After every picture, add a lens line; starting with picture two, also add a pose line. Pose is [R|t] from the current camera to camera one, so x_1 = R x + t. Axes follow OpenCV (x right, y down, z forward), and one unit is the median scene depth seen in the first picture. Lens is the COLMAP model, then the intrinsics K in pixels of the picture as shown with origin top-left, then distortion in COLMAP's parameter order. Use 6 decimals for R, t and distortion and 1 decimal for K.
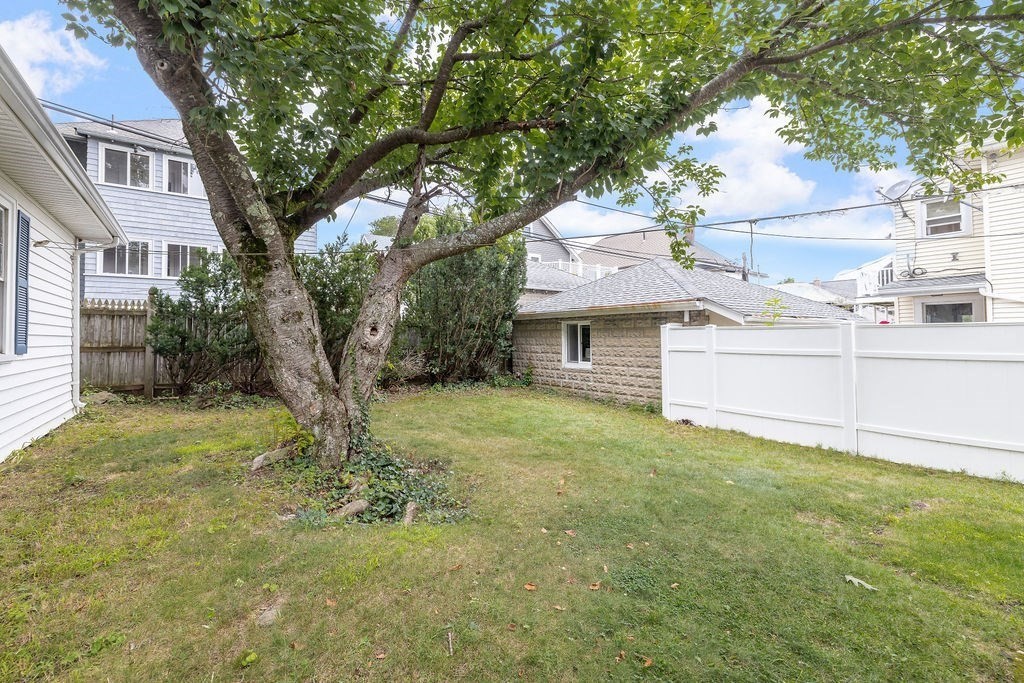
lens RADIAL K [[438.9, 0, 512.0], [0, 438.9, 341.5], [0, 0, 1]] dist [0.000831, 0.000232]
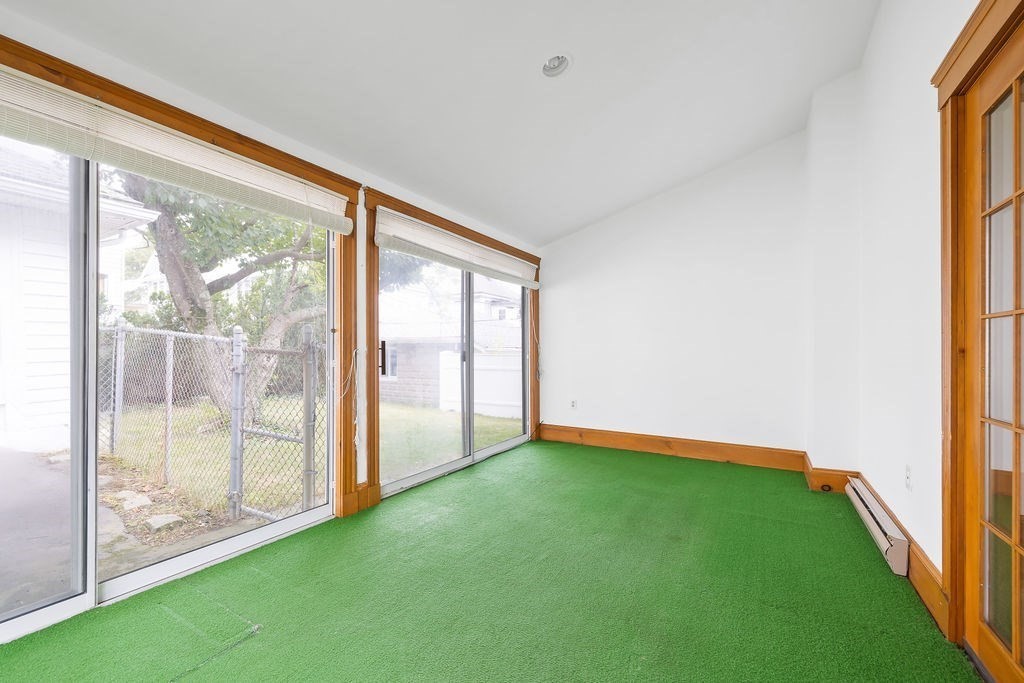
lens RADIAL K [[423.5, 0, 509.2], [0, 423.5, 359.2], [0, 0, 1]] dist [-0.021262, -0.000051]
pose [[0.917658, 0.001140, 0.397370, -0.082271], [-0.000666, 0.999999, -0.001331, -0.019161], [-0.397371, 0.000957, 0.917658, -1.000452]]
